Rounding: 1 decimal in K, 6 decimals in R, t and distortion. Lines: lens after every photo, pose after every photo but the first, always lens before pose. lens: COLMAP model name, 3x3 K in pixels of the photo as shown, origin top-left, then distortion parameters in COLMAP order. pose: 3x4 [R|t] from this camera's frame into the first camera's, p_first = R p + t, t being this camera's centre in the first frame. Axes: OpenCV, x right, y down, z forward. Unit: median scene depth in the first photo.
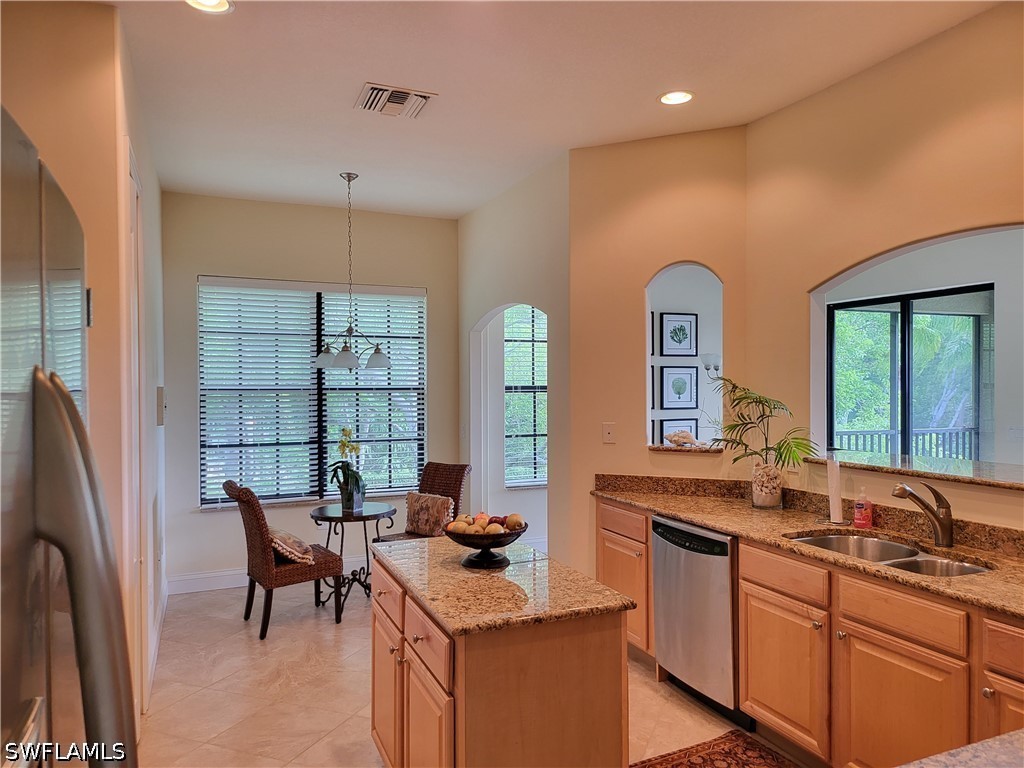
lens RADIAL K [[716.6, 0, 511.2], [0, 716.6, 389.2], [0, 0, 1]] dist [0.050124, -0.029479]
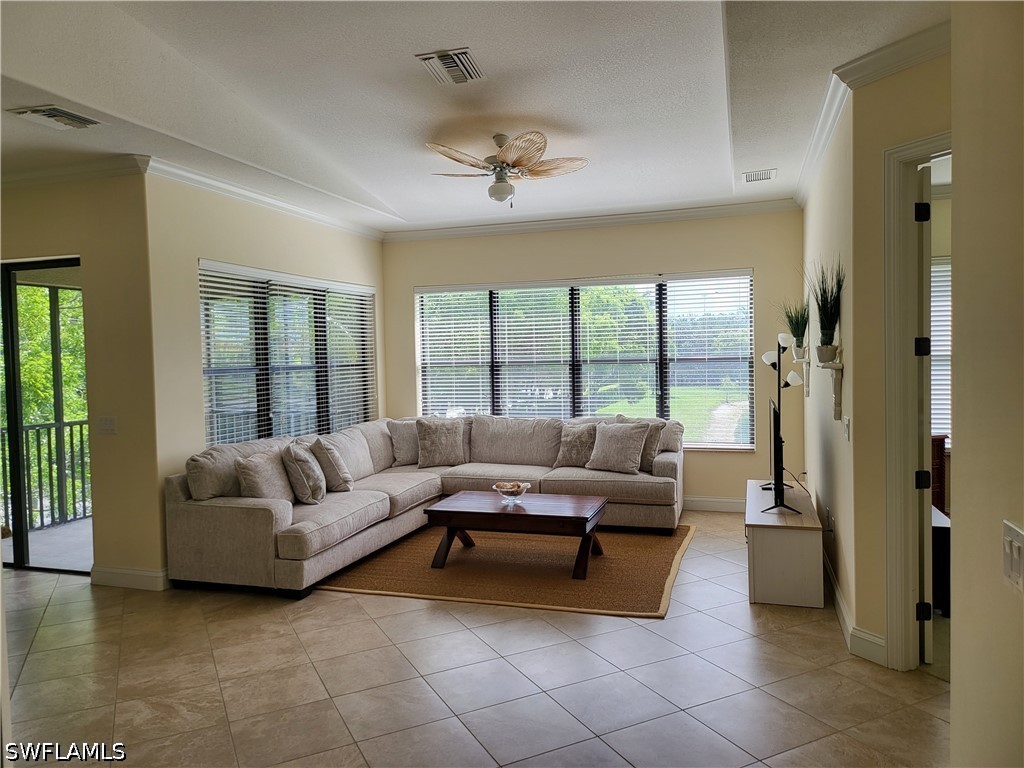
lens RADIAL K [[716.6, 0, 512.3], [0, 716.6, 379.6], [0, 0, 1]] dist [0.050124, -0.029479]
pose [[0.644283, -0.033680, 0.764045, 0.261262], [0.018290, 0.999423, 0.028633, -0.010044], [-0.764568, -0.004473, 0.644527, 0.013830]]
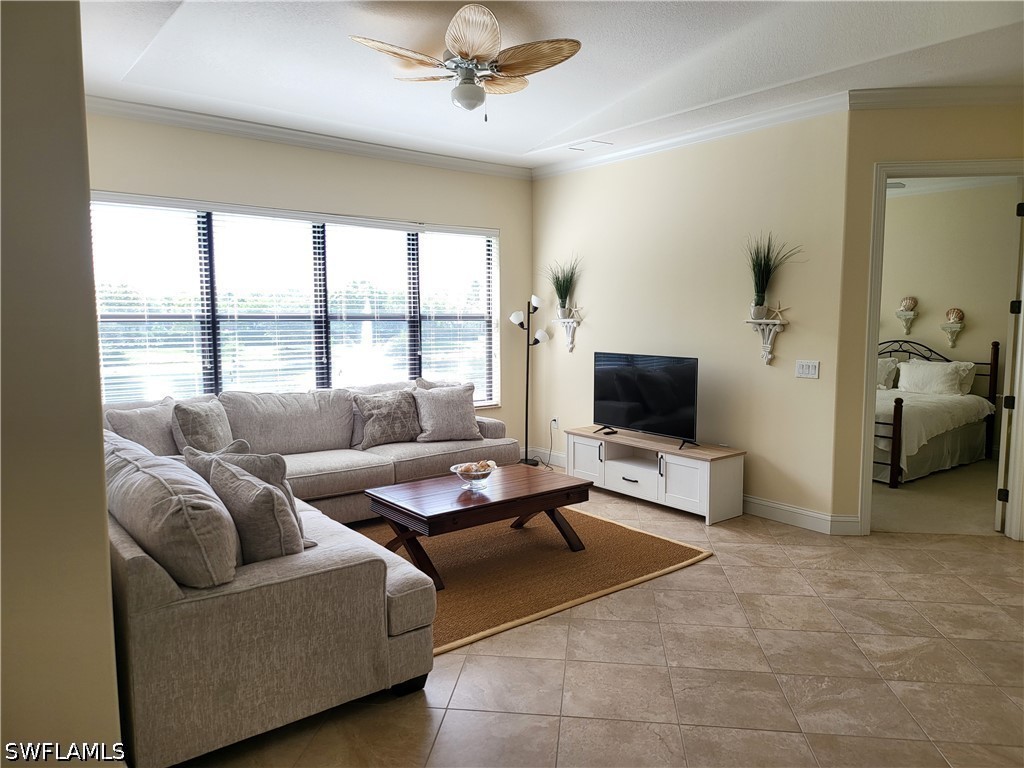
lens RADIAL K [[716.6, 0, 525.5], [0, 716.6, 383.6], [0, 0, 1]] dist [0.050124, -0.029479]
pose [[-0.292586, -0.086581, 0.952311, 0.240145], [-0.001363, 0.995929, 0.090128, -0.003615], [-0.956238, 0.025072, -0.291513, 0.649871]]
